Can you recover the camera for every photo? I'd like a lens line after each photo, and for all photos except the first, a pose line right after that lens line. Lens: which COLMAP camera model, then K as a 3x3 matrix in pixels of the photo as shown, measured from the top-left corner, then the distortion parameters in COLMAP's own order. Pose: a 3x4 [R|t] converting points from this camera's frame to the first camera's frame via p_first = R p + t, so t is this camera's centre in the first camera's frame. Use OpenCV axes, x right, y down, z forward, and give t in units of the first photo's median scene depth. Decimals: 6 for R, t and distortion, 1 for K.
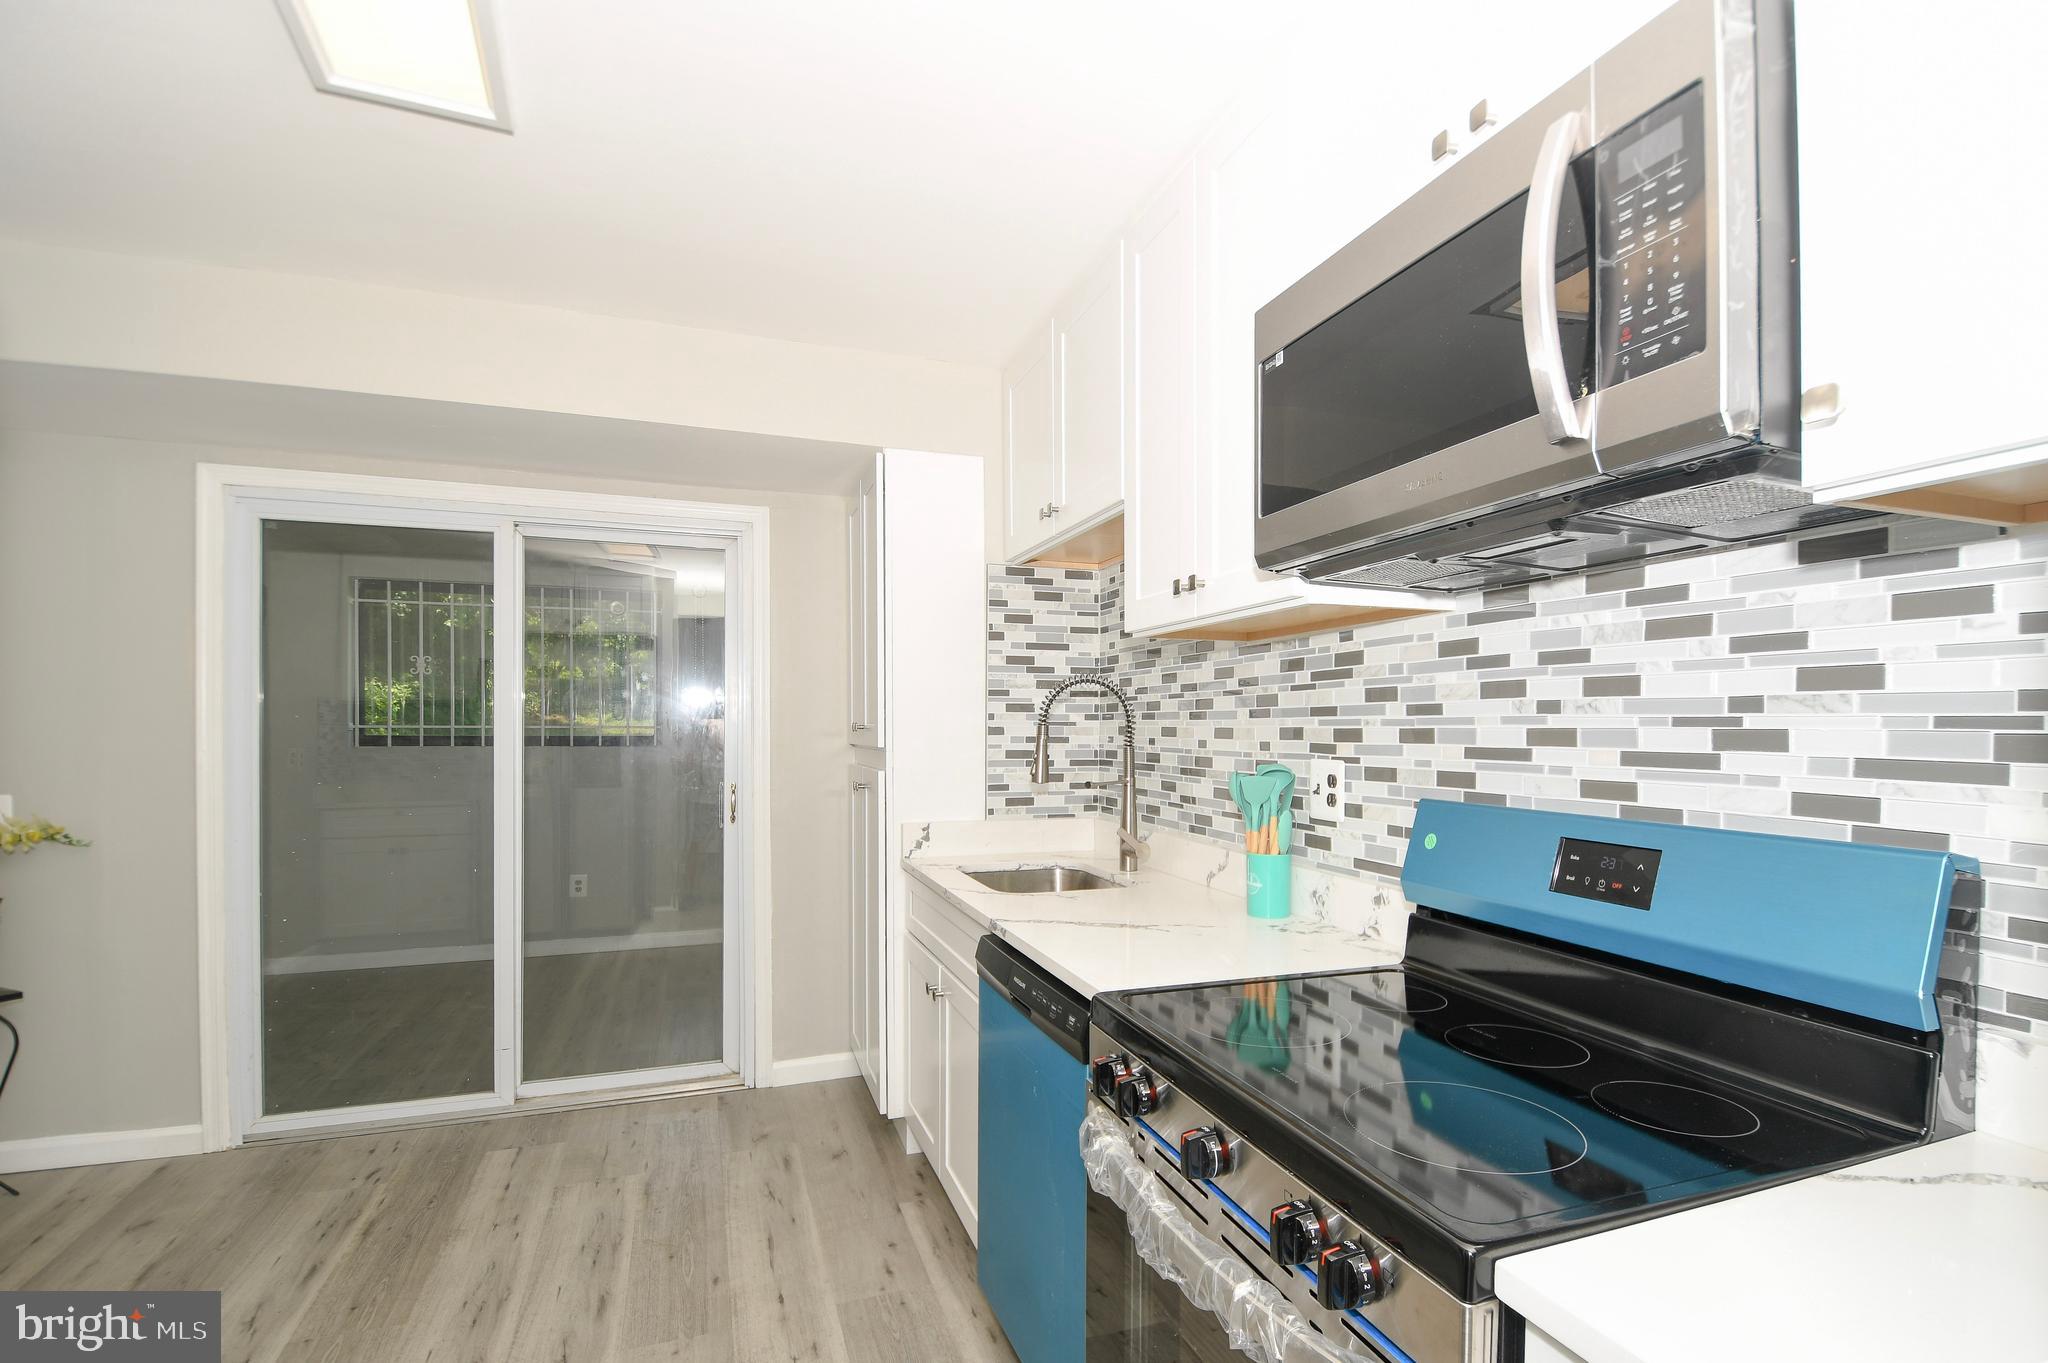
lens RADIAL K [[920.1, 0, 1057.8], [0, 920.1, 737.4], [0, 0, 1]] dist [0.006508, -0.007109]
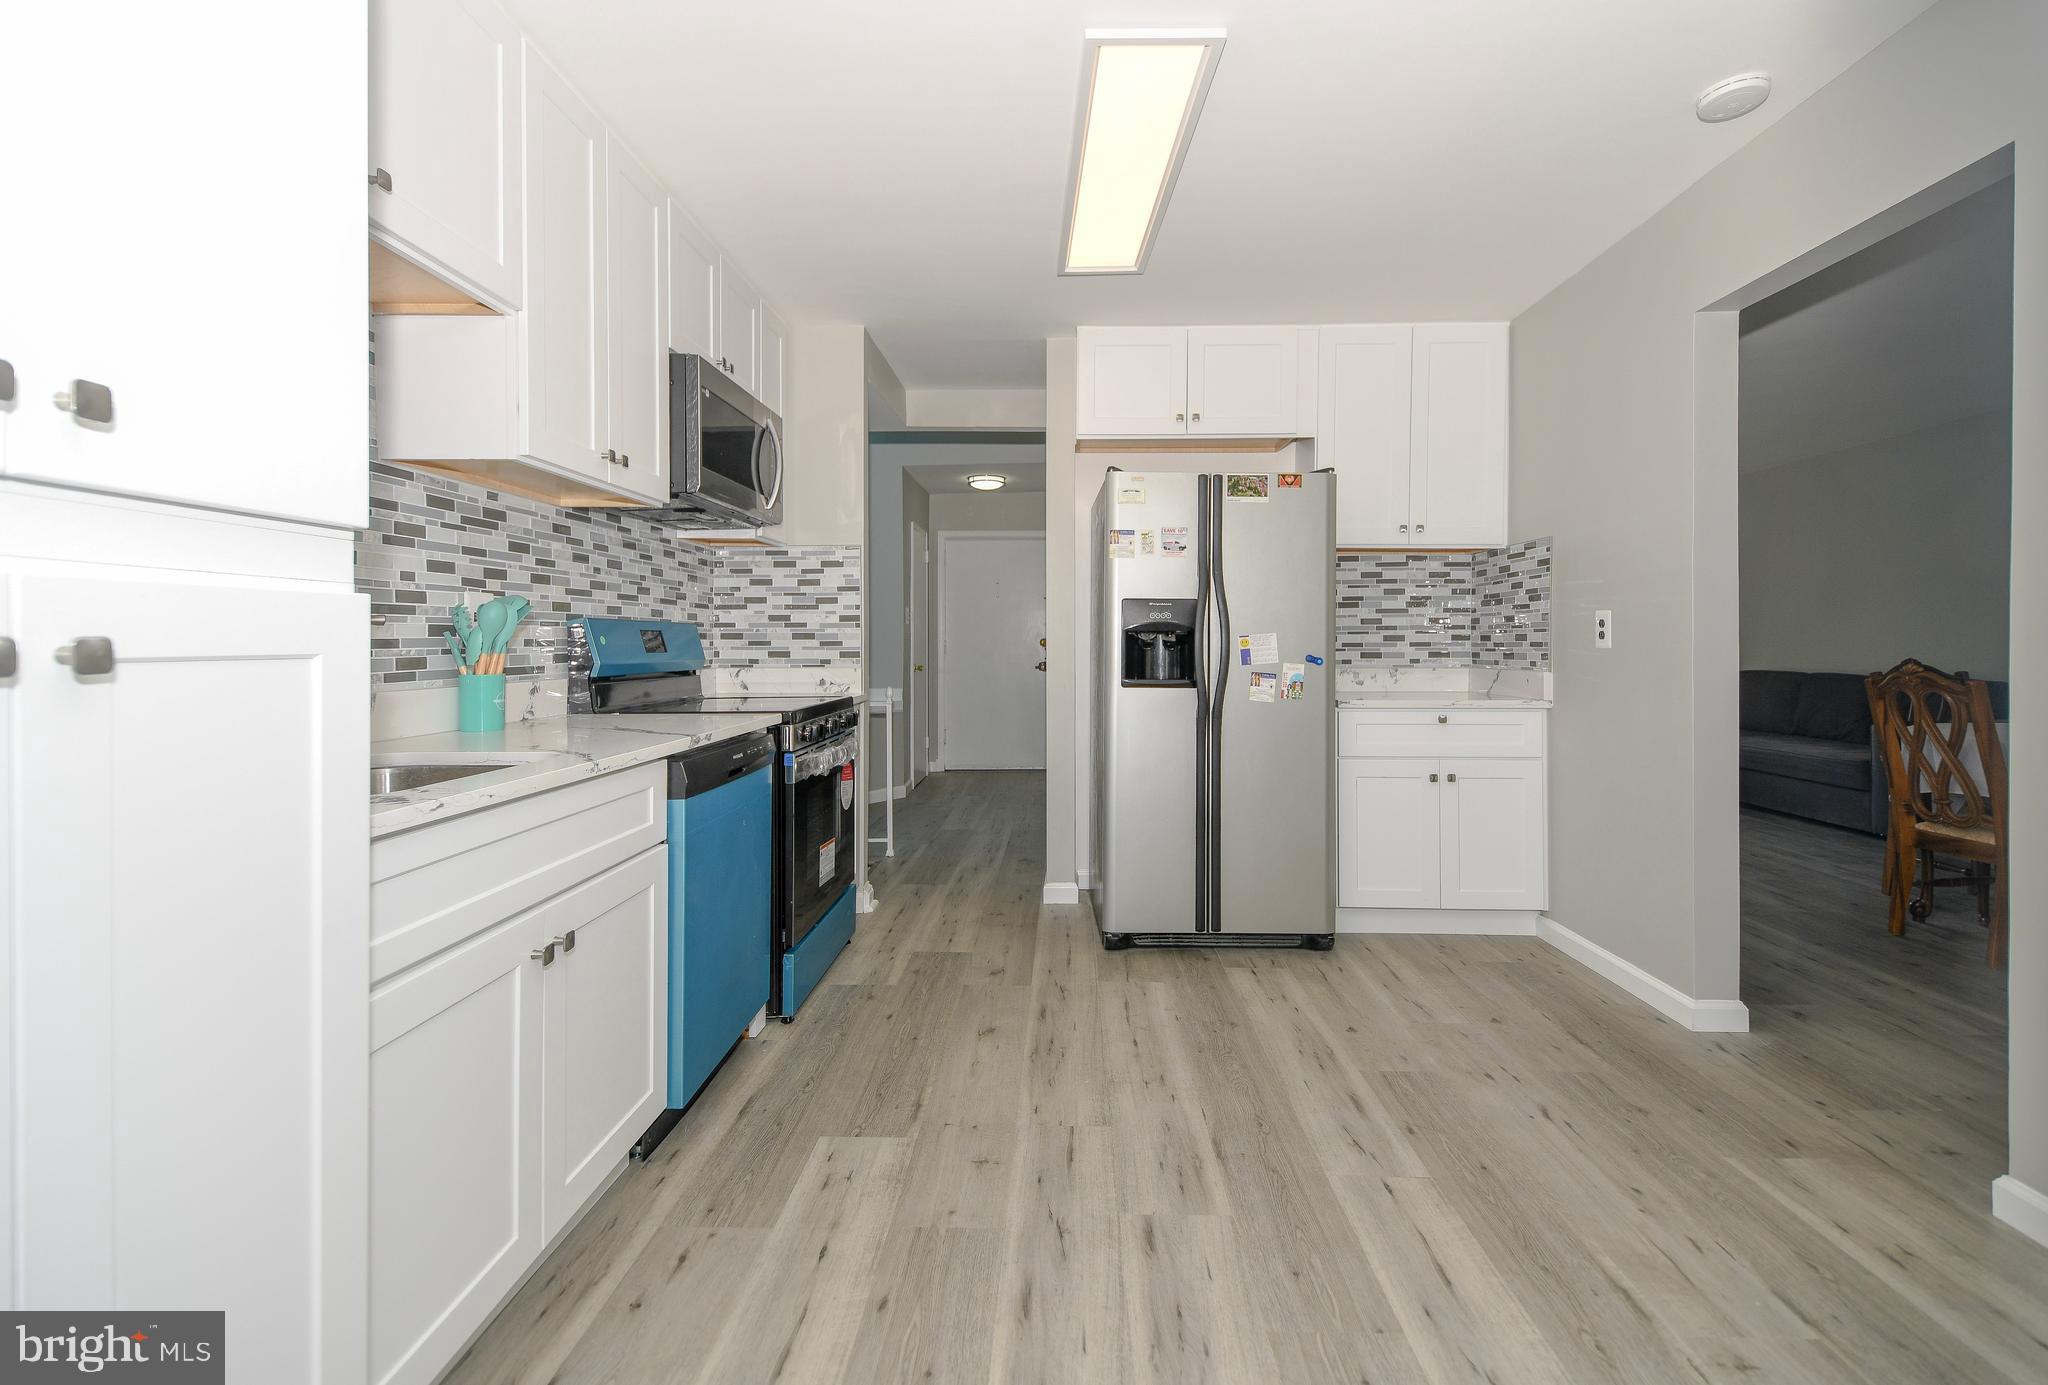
lens RADIAL K [[944.7, 0, 1055.0], [0, 944.7, 634.7], [0, 0, 1]] dist [-0.001497, -0.000262]
pose [[-0.921846, 0.000364, 0.387555, -0.980708], [0.000389, 1.000000, -0.000016, 0.088665], [-0.387555, 0.000136, -0.921846, 2.046639]]
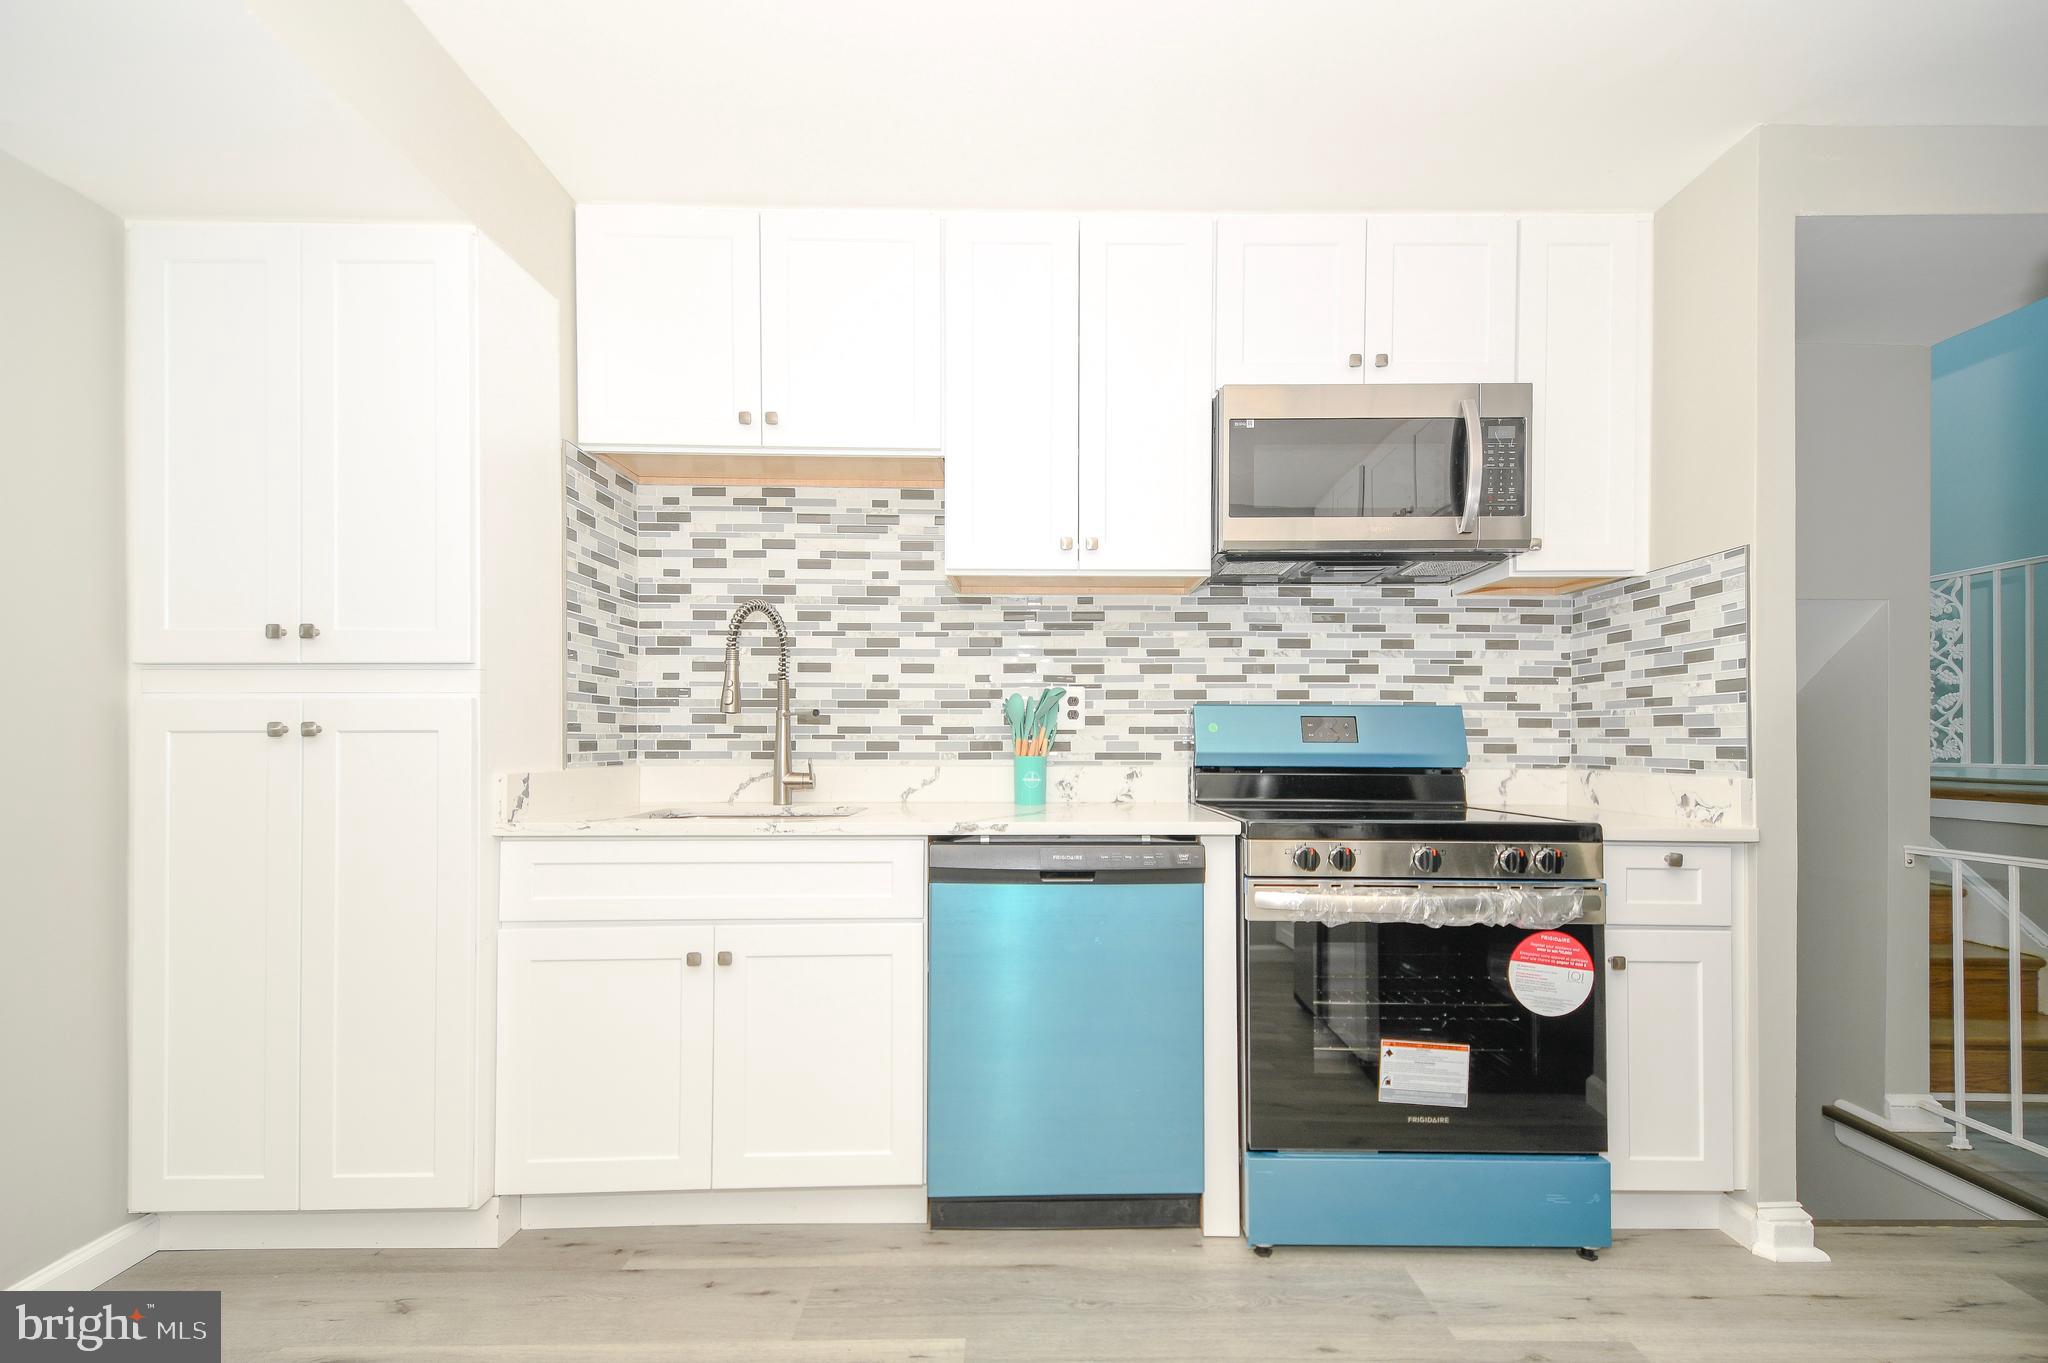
lens RADIAL K [[871.8, 0, 997.9], [0, 871.8, 728.1], [0, 0, 1]] dist [0.041460, -0.000088]
pose [[0.382519, 0.008858, 0.923905, -1.074971], [0.004040, 0.999928, -0.011260, 0.112507], [-0.923939, 0.008040, 0.382456, 0.649236]]
